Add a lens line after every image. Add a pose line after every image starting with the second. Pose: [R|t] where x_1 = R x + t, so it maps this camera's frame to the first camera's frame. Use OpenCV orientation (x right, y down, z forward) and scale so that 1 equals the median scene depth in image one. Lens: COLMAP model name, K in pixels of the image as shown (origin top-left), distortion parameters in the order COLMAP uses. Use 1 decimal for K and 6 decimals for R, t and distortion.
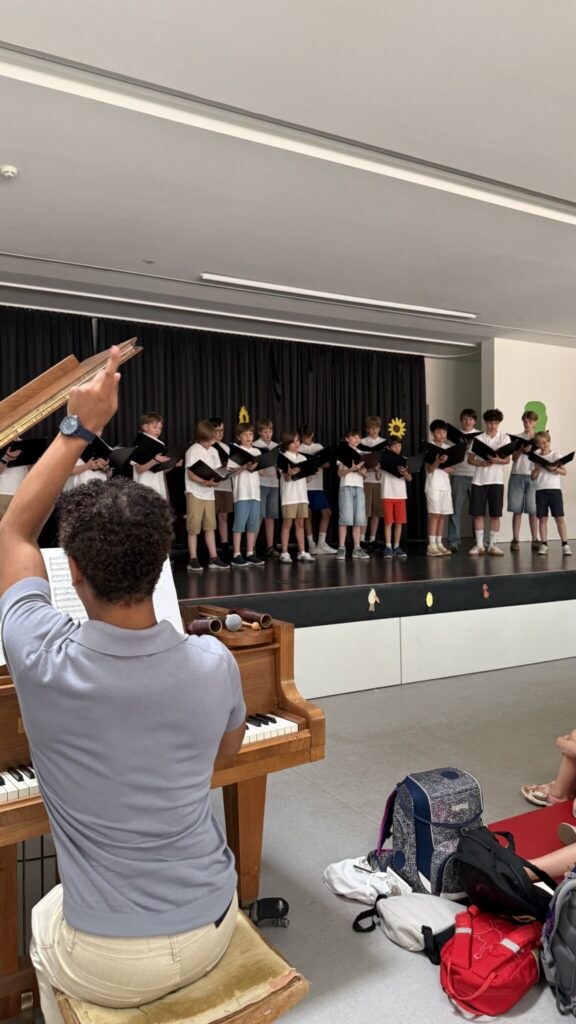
lens RADIAL K [[721.1, 0, 274.2], [0, 721.1, 505.3], [0, 0, 1]] dist [0.062011, -0.074707]
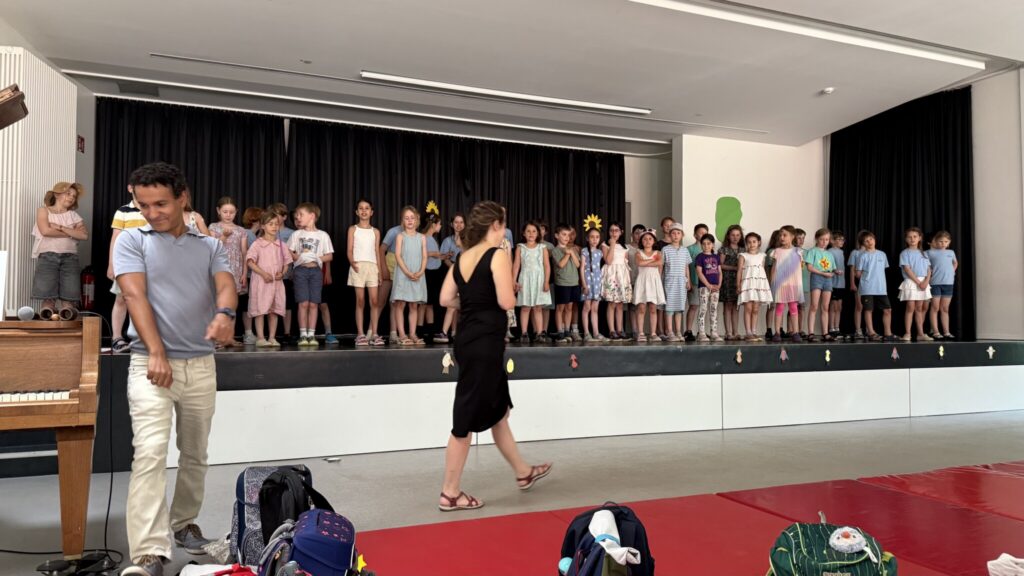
lens RADIAL K [[715.3, 0, 509.6], [0, 715.3, 297.4], [0, 0, 1]] dist [0.072620, -0.092239]
pose [[0.993778, 0.010206, -0.110912, 0.207774], [-0.013988, 0.999345, -0.033378, 0.041159], [0.110499, 0.034722, 0.993270, -0.025559]]
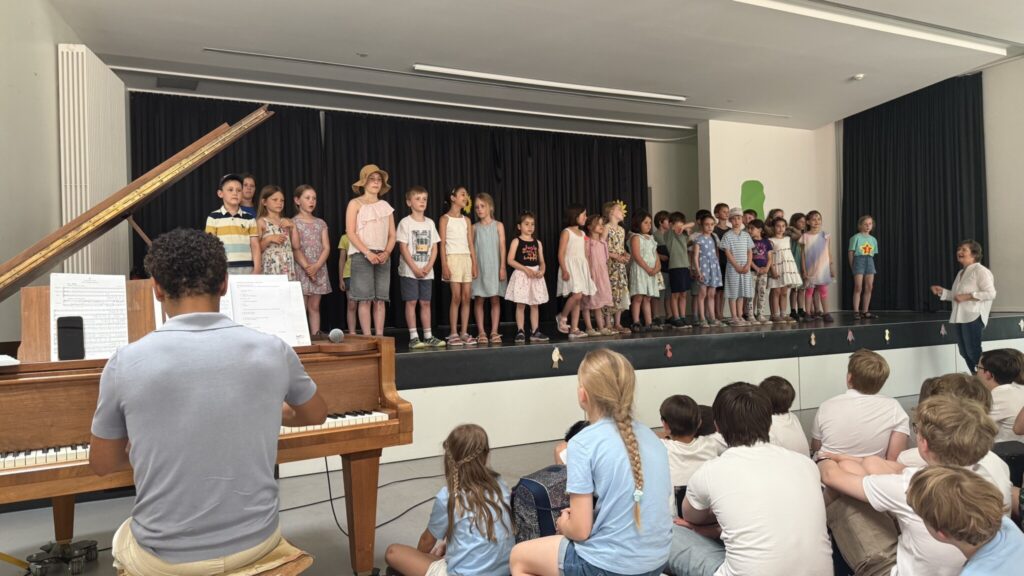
lens RADIAL K [[715.3, 0, 509.6], [0, 715.3, 297.4], [0, 0, 1]] dist [0.072620, -0.092239]
pose [[0.998936, -0.018092, -0.042411, 0.068380], [0.017866, 0.999824, -0.005697, 0.027440], [0.042506, 0.004933, 0.999084, -0.045277]]
